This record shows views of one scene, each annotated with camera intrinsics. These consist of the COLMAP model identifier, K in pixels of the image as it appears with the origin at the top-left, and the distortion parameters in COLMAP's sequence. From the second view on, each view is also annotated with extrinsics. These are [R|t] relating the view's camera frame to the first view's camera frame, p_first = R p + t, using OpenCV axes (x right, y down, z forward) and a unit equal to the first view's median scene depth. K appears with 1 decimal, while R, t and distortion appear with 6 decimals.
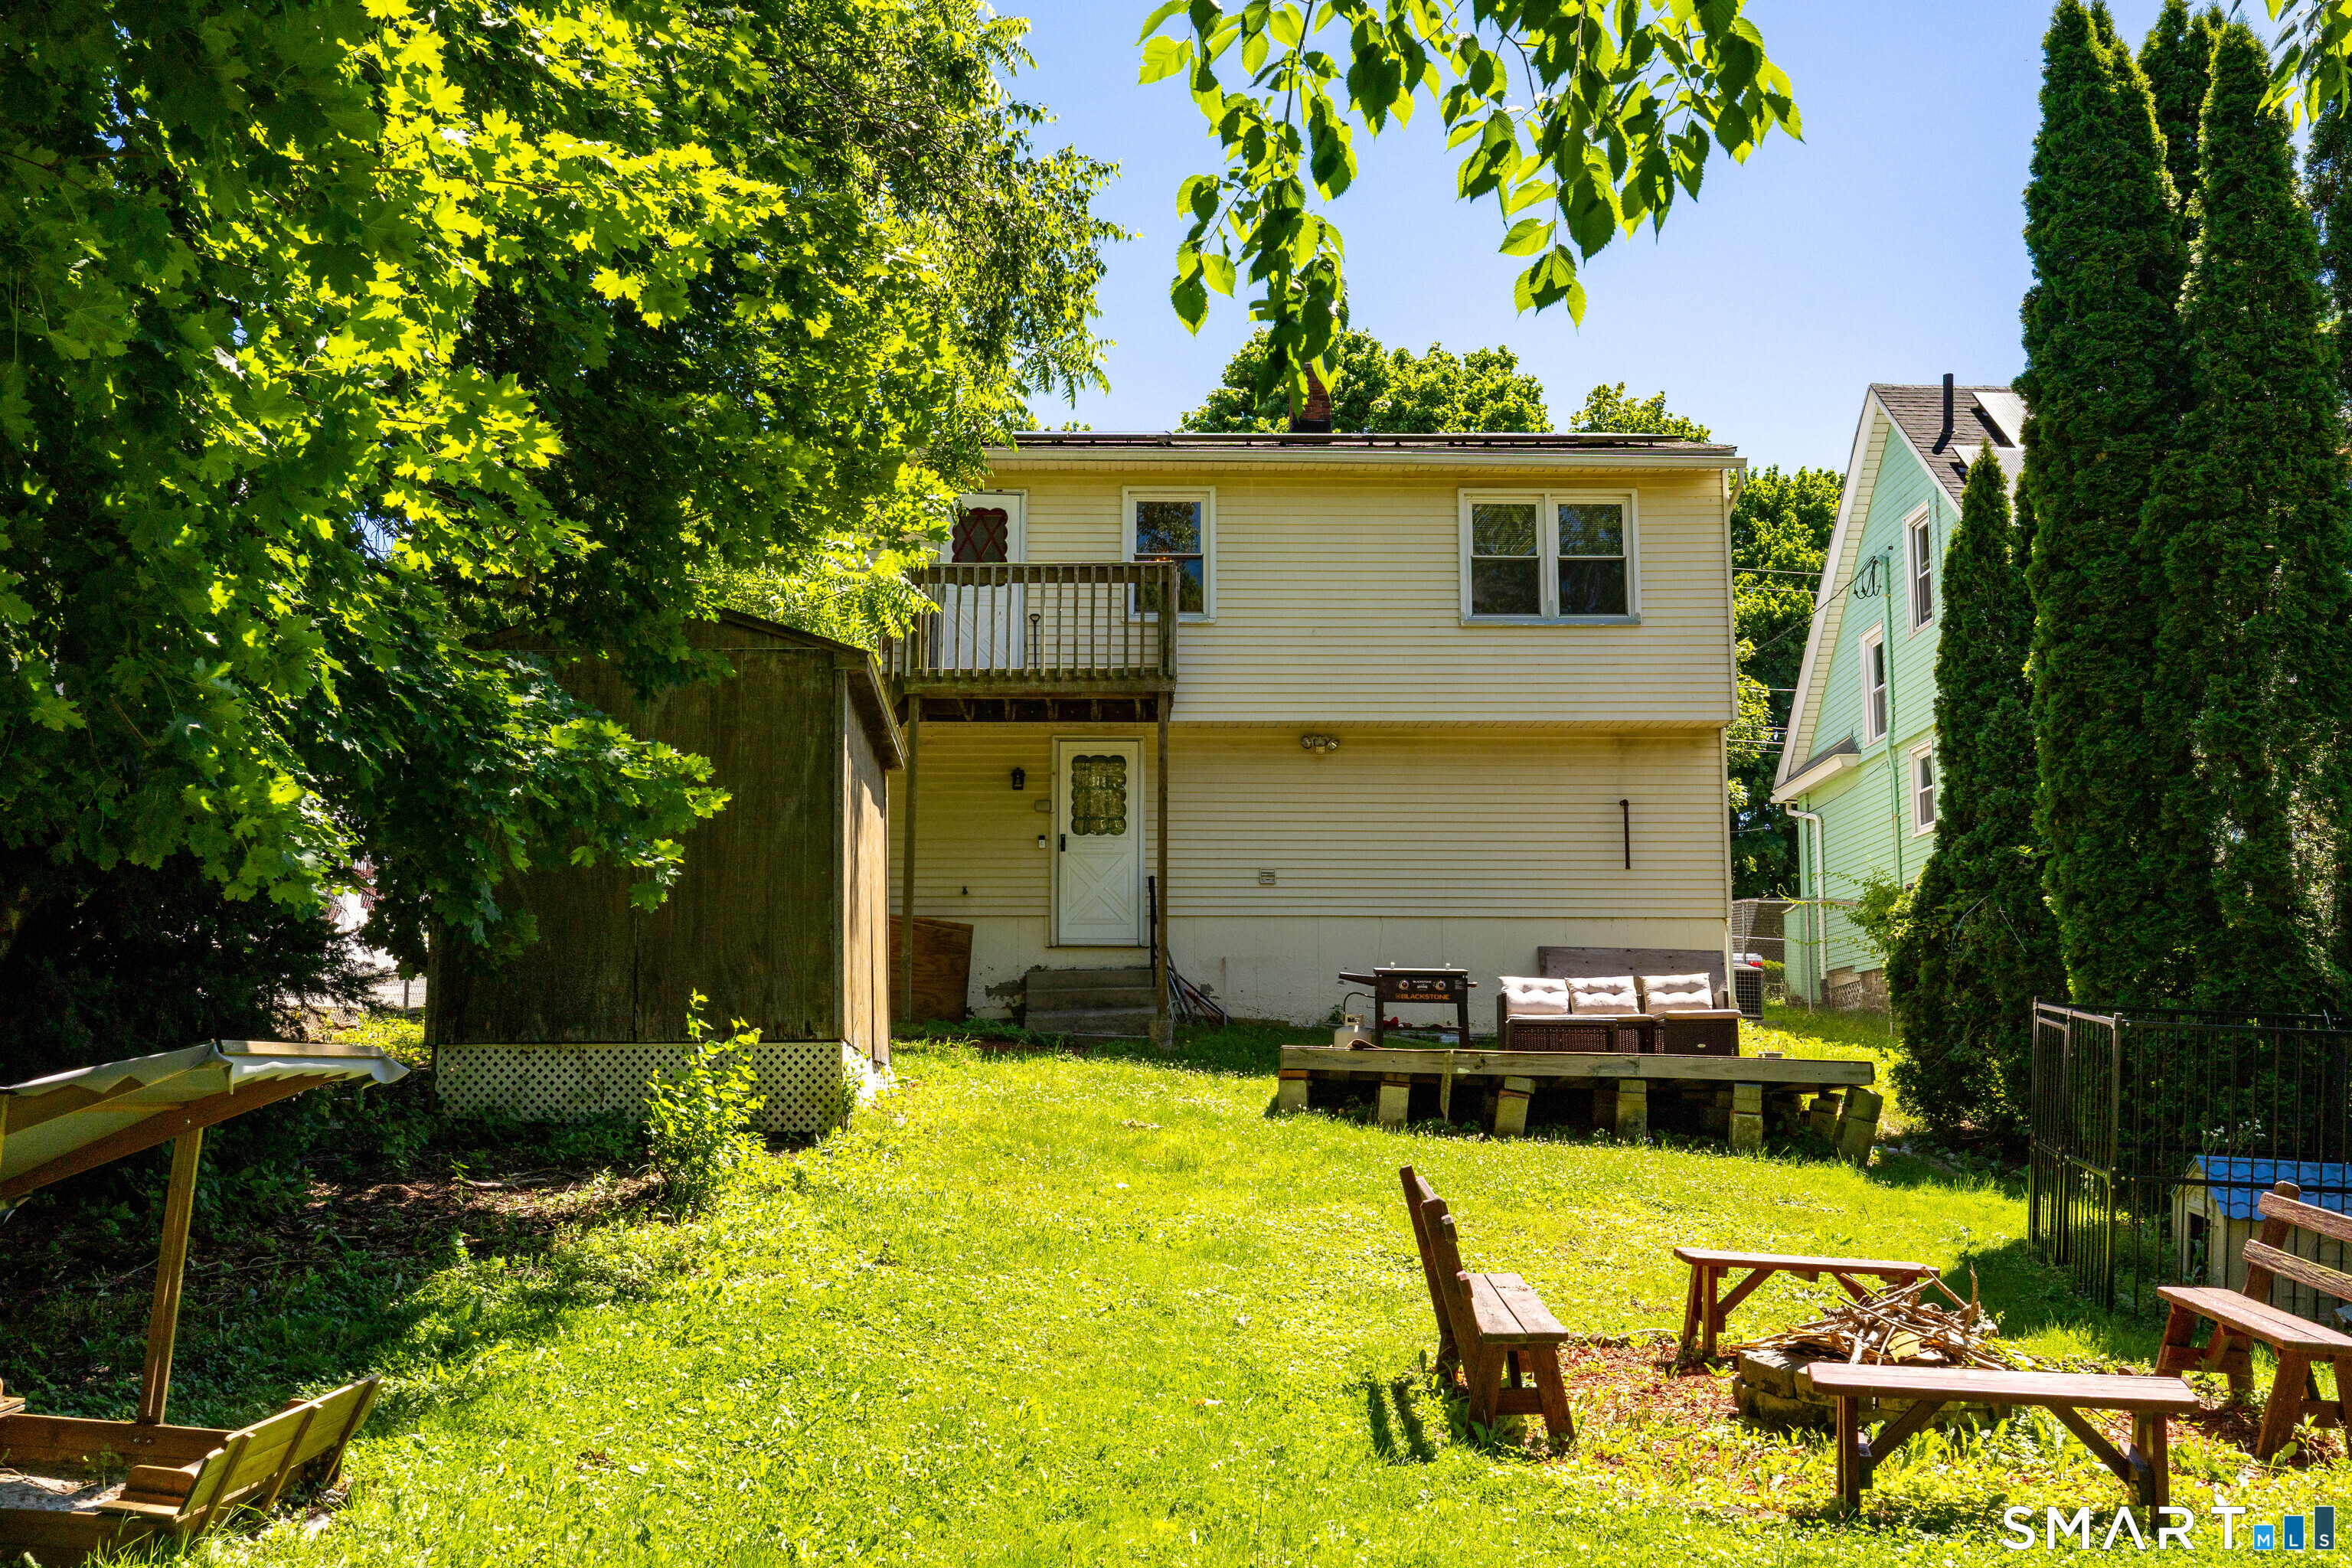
lens RADIAL K [[2369.8, 0, 1176.0], [0, 2369.8, 784.0], [0, 0, 1]] dist [-0.009719, -0.006077]
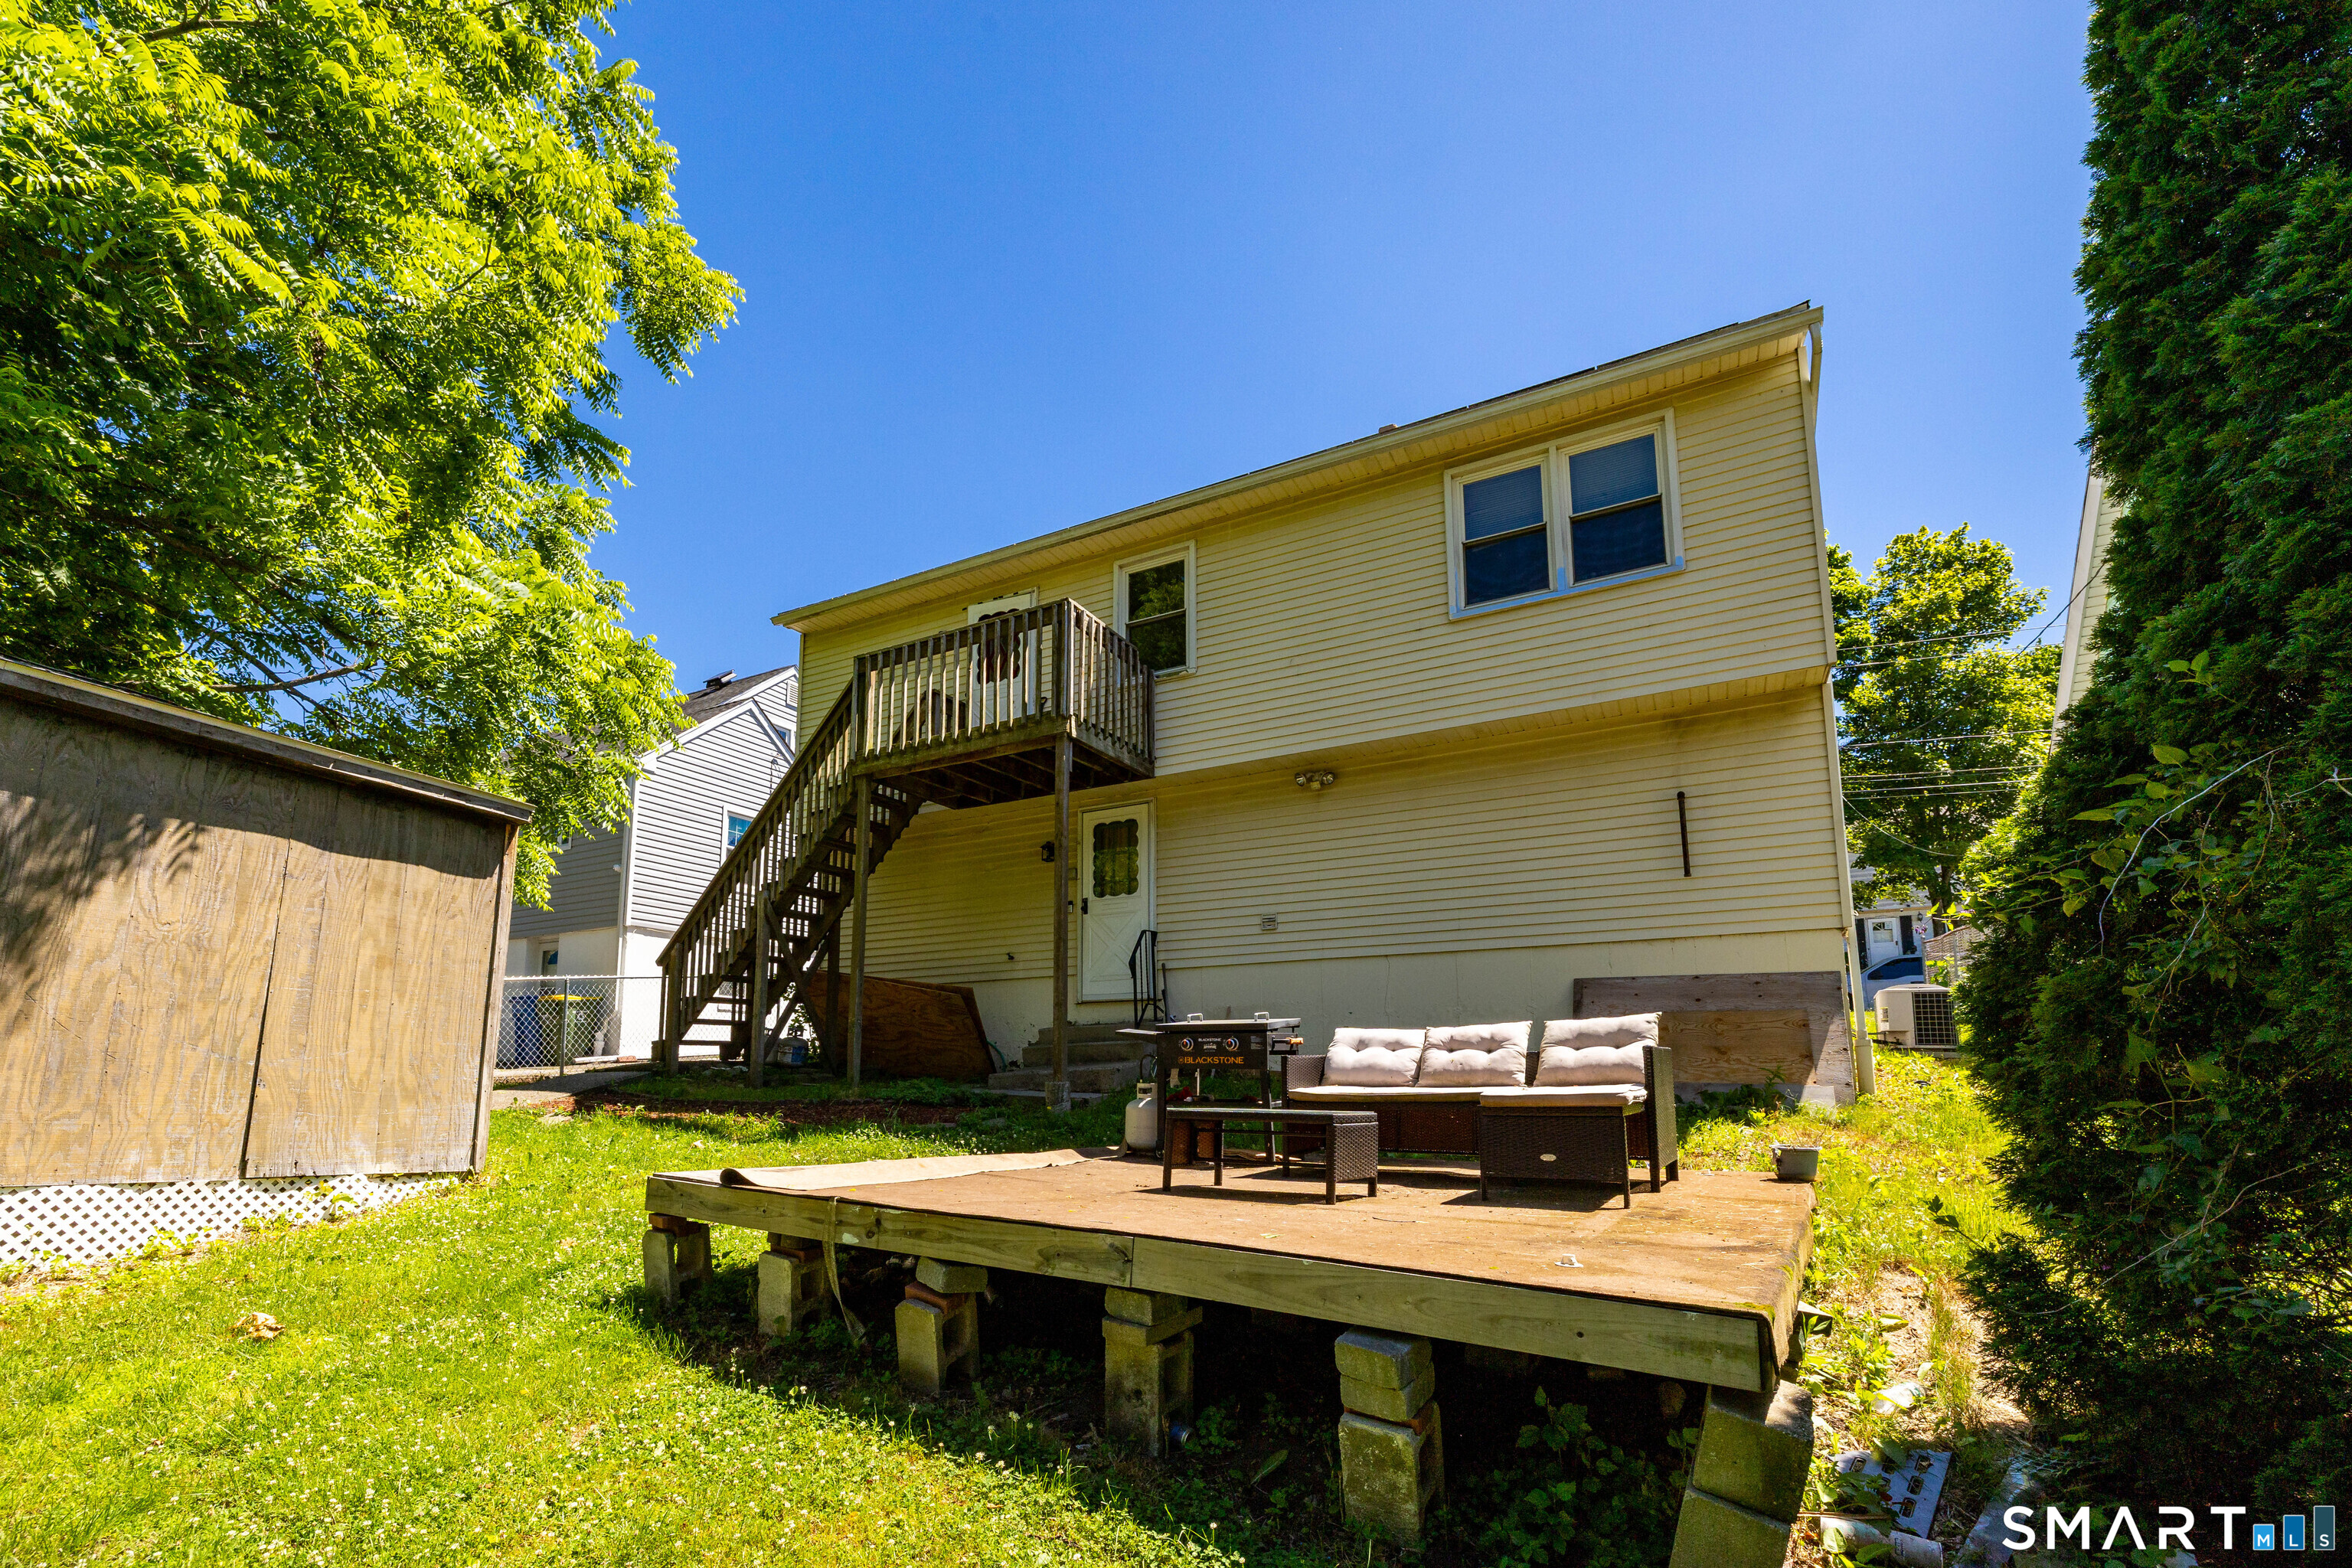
lens RADIAL K [[1008.9, 0, 1173.3], [0, 1008.9, 948.6], [0, 0, 1]] dist [0.001268, 0.000190]
pose [[0.851891, -0.069576, -0.519076, 0.220382], [0.081520, 0.996672, 0.000197, 0.046672], [0.517335, -0.042483, 0.854728, 0.623929]]
